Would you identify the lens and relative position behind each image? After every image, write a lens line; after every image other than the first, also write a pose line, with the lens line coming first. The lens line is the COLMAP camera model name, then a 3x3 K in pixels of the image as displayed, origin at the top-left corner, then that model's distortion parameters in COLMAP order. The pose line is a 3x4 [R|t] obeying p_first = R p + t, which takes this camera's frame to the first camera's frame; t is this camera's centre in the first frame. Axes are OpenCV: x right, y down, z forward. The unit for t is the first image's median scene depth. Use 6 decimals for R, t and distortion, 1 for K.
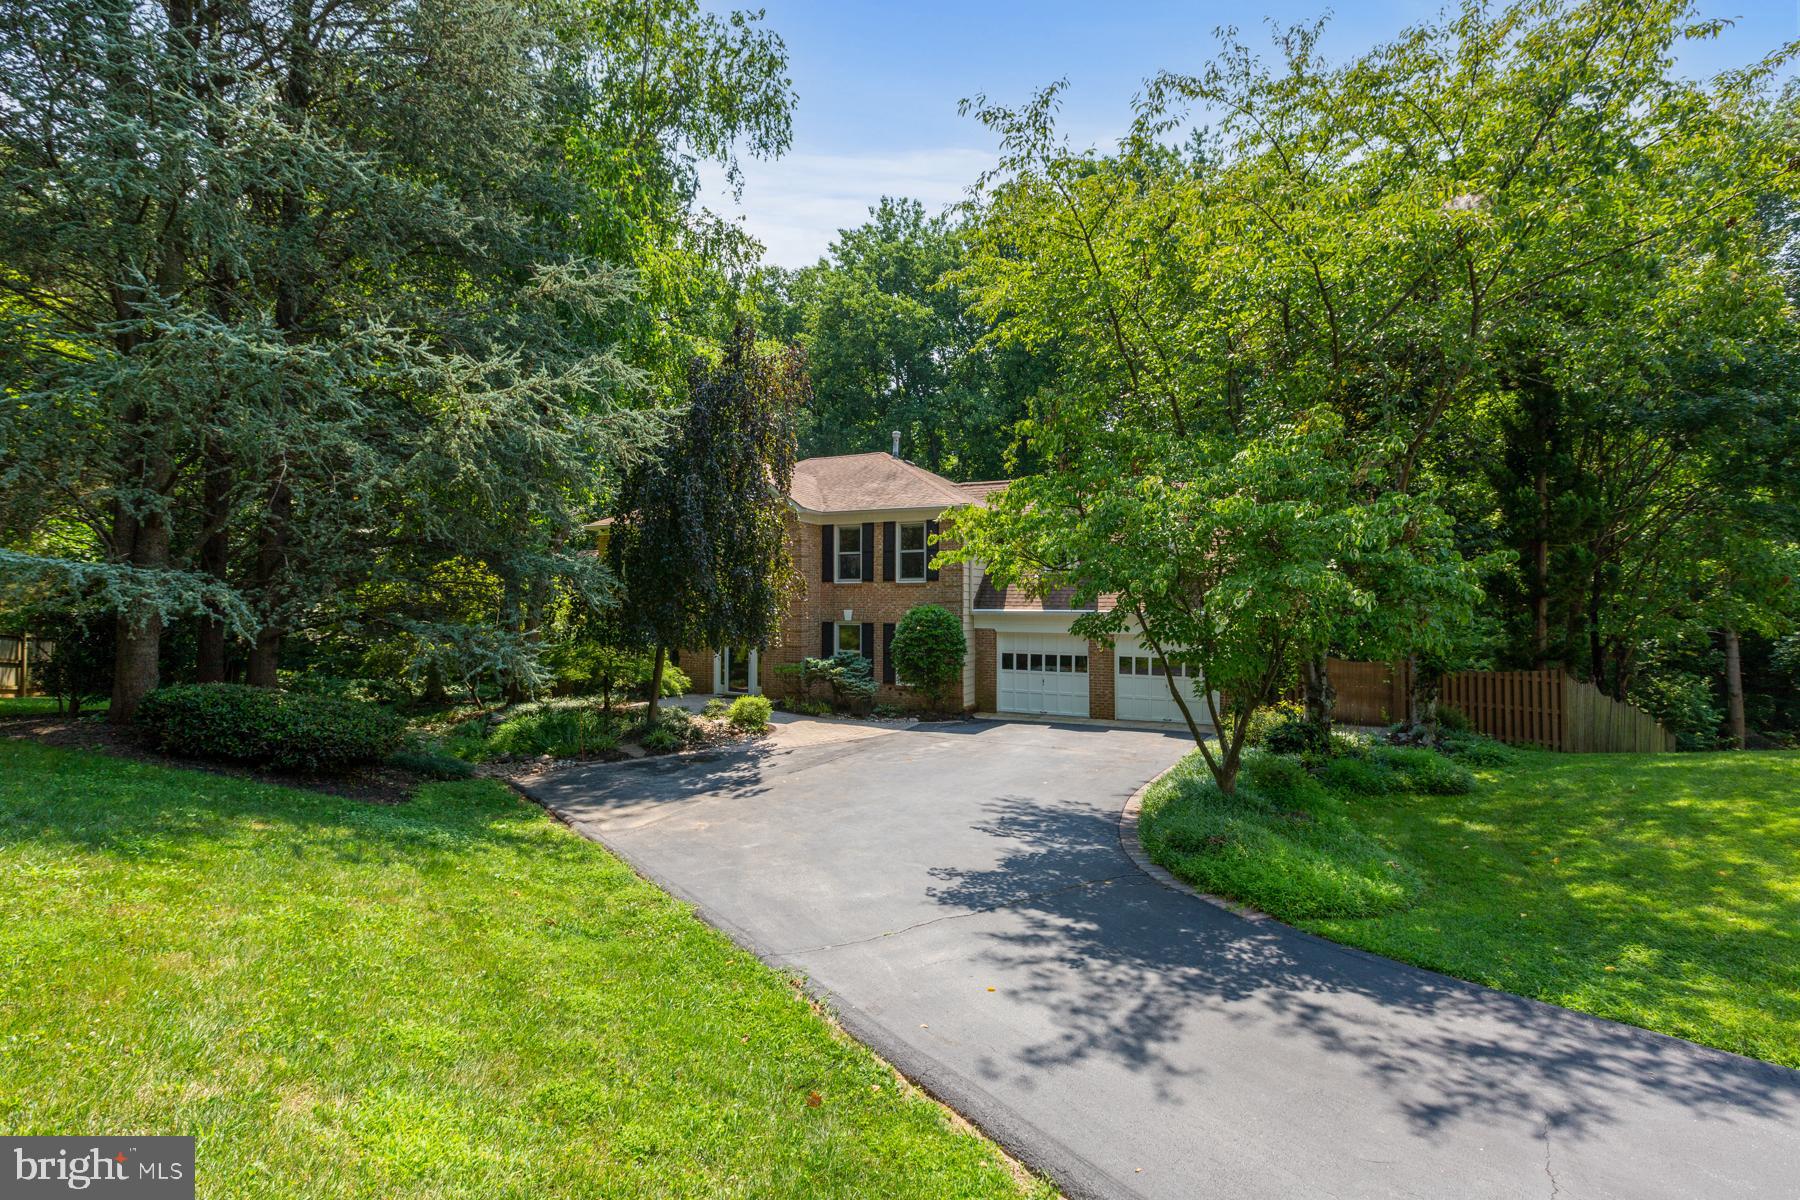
lens RADIAL K [[763.1, 0, 900.0], [0, 763.1, 600.0], [0, 0, 1]] dist [-0.000506, 0.000025]
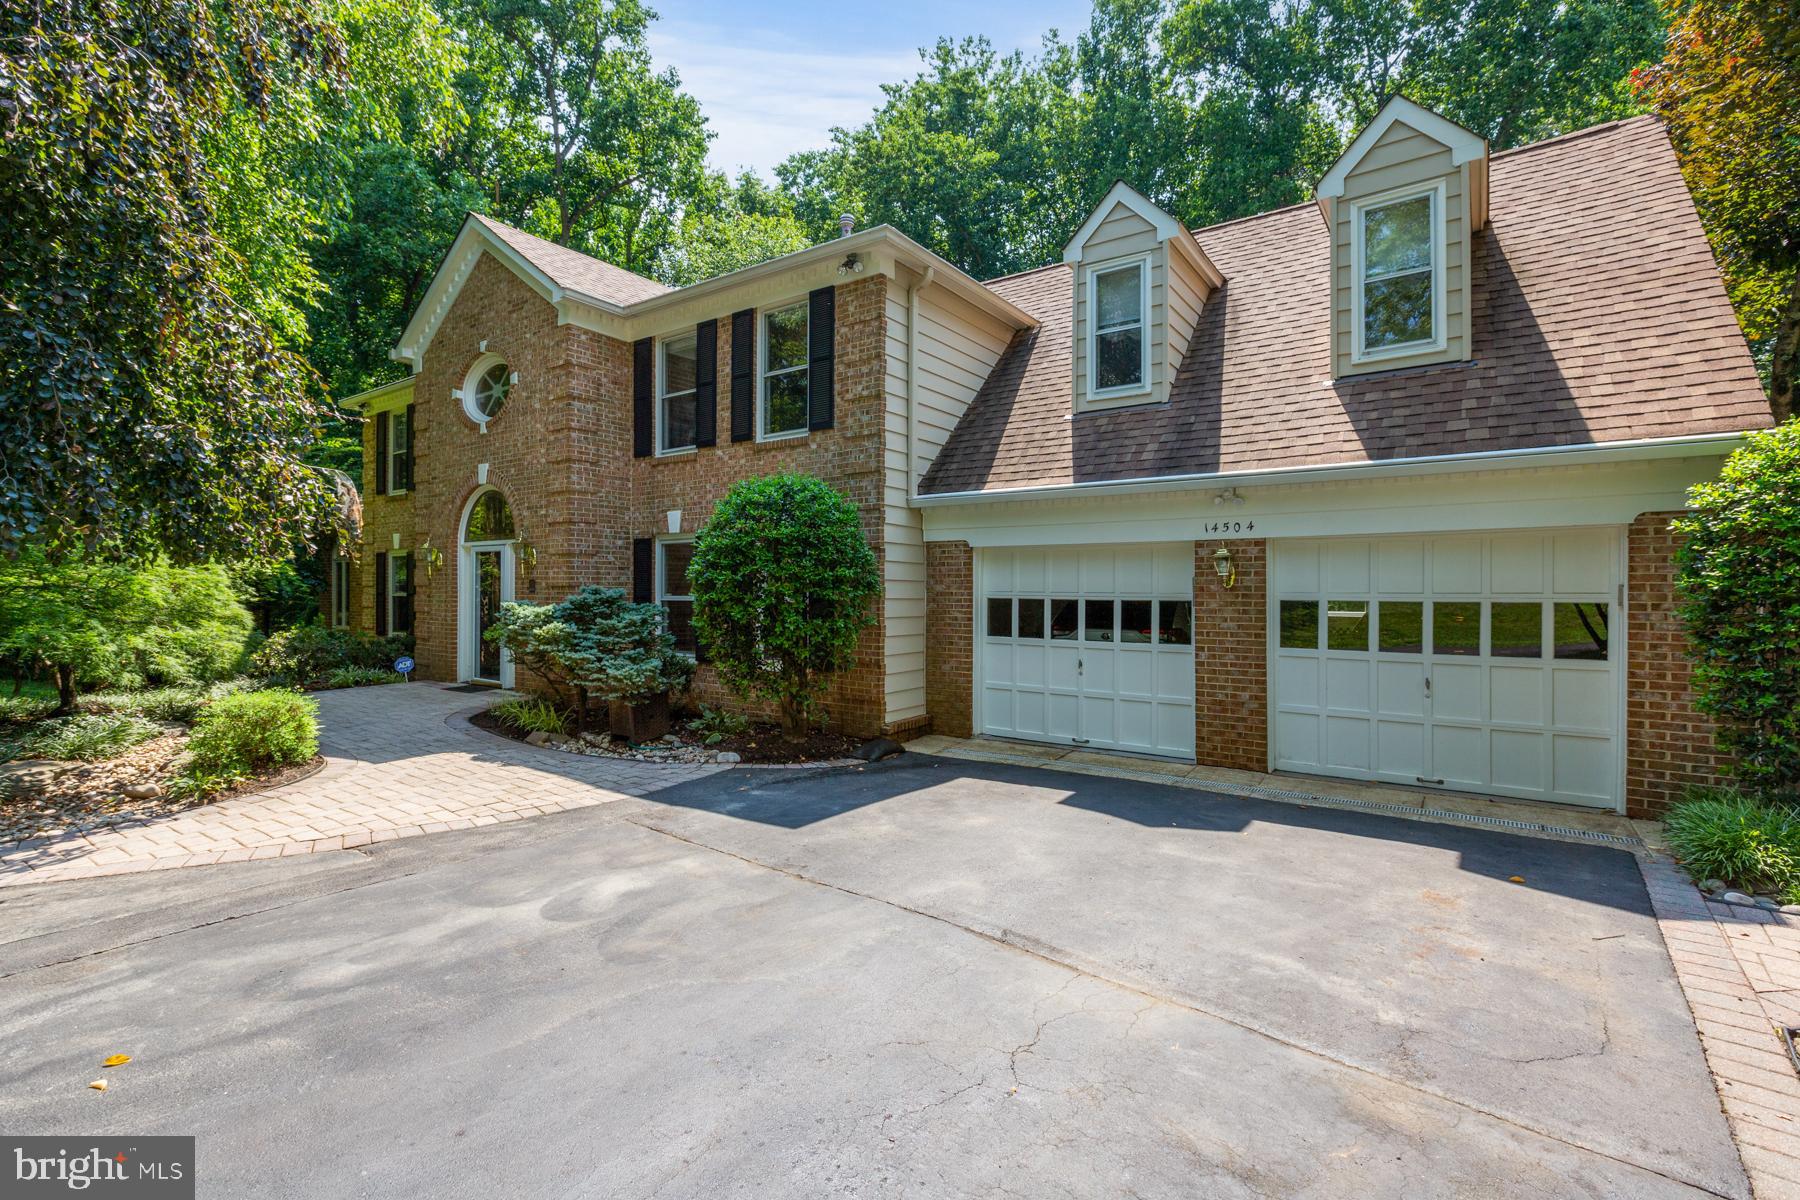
lens RADIAL K [[763.1, 0, 900.0], [0, 763.1, 600.0], [0, 0, 1]] dist [-0.000506, 0.000025]
pose [[0.987859, 0.001123, -0.155347, 0.152030], [0.002457, 0.999736, 0.022852, 0.060488], [0.155332, -0.022956, 0.987596, 0.570965]]
